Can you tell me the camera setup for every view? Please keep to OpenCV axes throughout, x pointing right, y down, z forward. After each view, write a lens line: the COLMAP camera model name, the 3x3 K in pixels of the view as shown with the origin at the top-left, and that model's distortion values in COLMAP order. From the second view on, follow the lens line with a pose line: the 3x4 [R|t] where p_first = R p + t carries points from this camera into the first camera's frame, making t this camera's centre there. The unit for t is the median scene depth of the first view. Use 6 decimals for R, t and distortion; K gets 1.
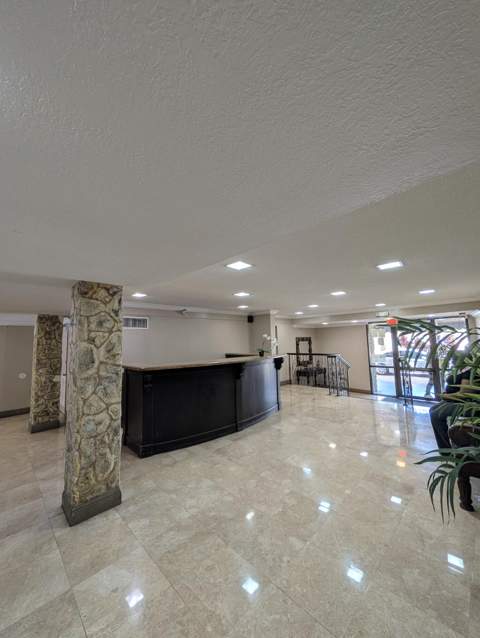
lens RADIAL K [[246.2, 0, 240.0], [0, 246.2, 319.0], [0, 0, 1]] dist [-0.000586, -0.000225]
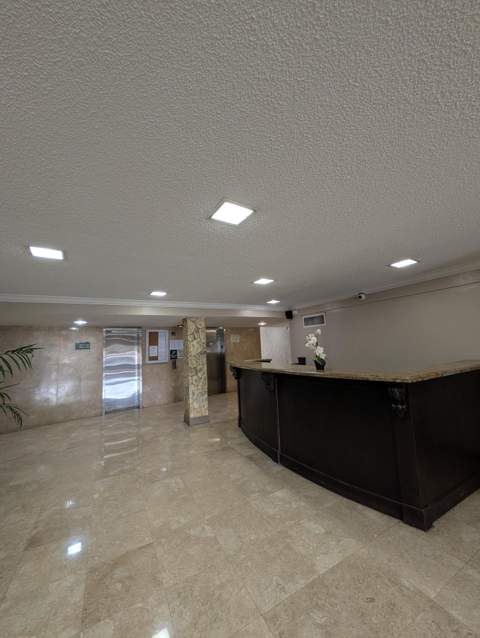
lens RADIAL K [[246.2, 0, 240.0], [0, 246.2, 319.0], [0, 0, 1]] dist [-0.000586, -0.000225]
pose [[-0.278504, -0.060989, -0.958497, 1.023670], [0.135560, 0.985495, -0.102096, 0.113714], [0.950820, -0.158368, -0.266197, 1.536031]]
